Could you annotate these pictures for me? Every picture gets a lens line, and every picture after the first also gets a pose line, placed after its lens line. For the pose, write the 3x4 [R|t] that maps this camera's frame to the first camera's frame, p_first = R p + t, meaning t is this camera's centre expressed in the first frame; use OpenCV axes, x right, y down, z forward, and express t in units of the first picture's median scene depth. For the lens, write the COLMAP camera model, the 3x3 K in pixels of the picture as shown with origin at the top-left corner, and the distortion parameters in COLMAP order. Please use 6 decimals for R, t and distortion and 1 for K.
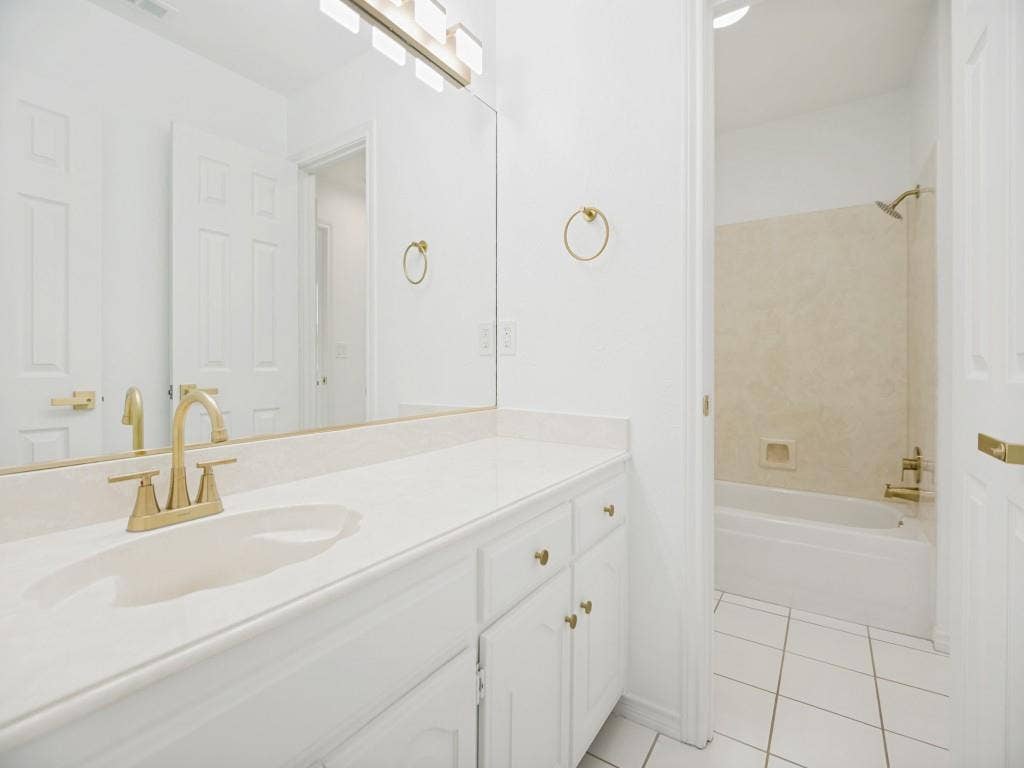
lens RADIAL K [[468.5, 0, 510.9], [0, 468.5, 356.5], [0, 0, 1]] dist [-0.001016, -0.000216]
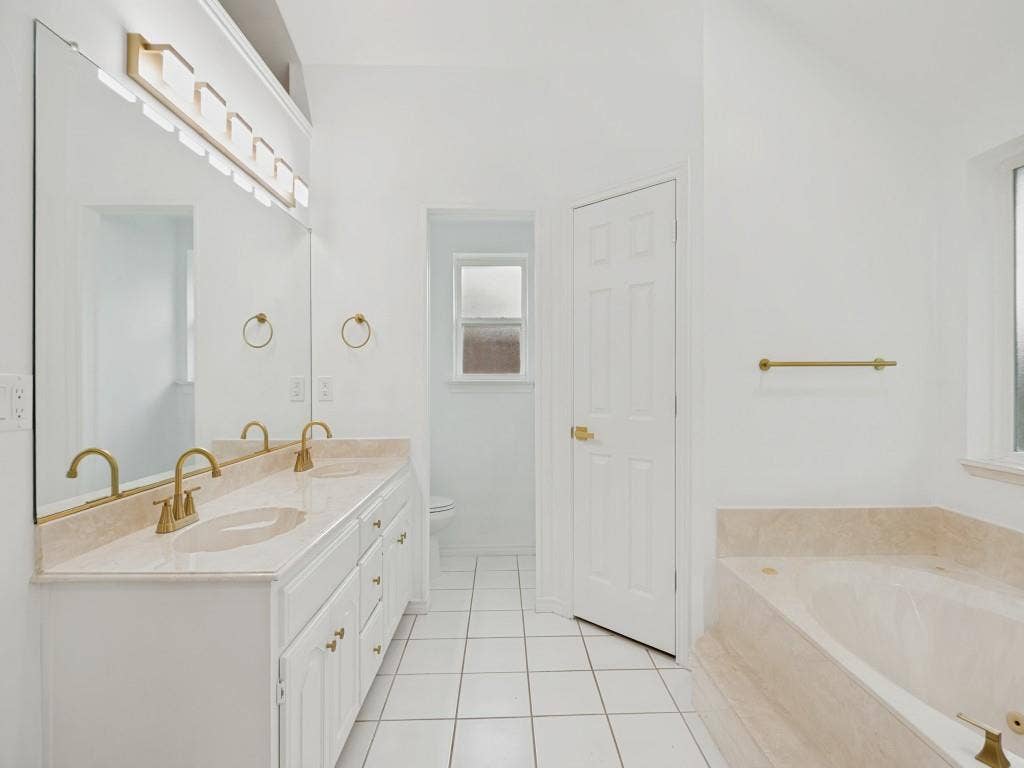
lens RADIAL K [[461.8, 0, 509.4], [0, 461.8, 373.6], [0, 0, 1]] dist [0.000340, -0.000459]
pose [[0.819340, -0.032363, 0.572393, -0.637600], [0.045033, 0.998954, -0.007981, -0.088419], [-0.571536, 0.032315, 0.819940, -0.829218]]
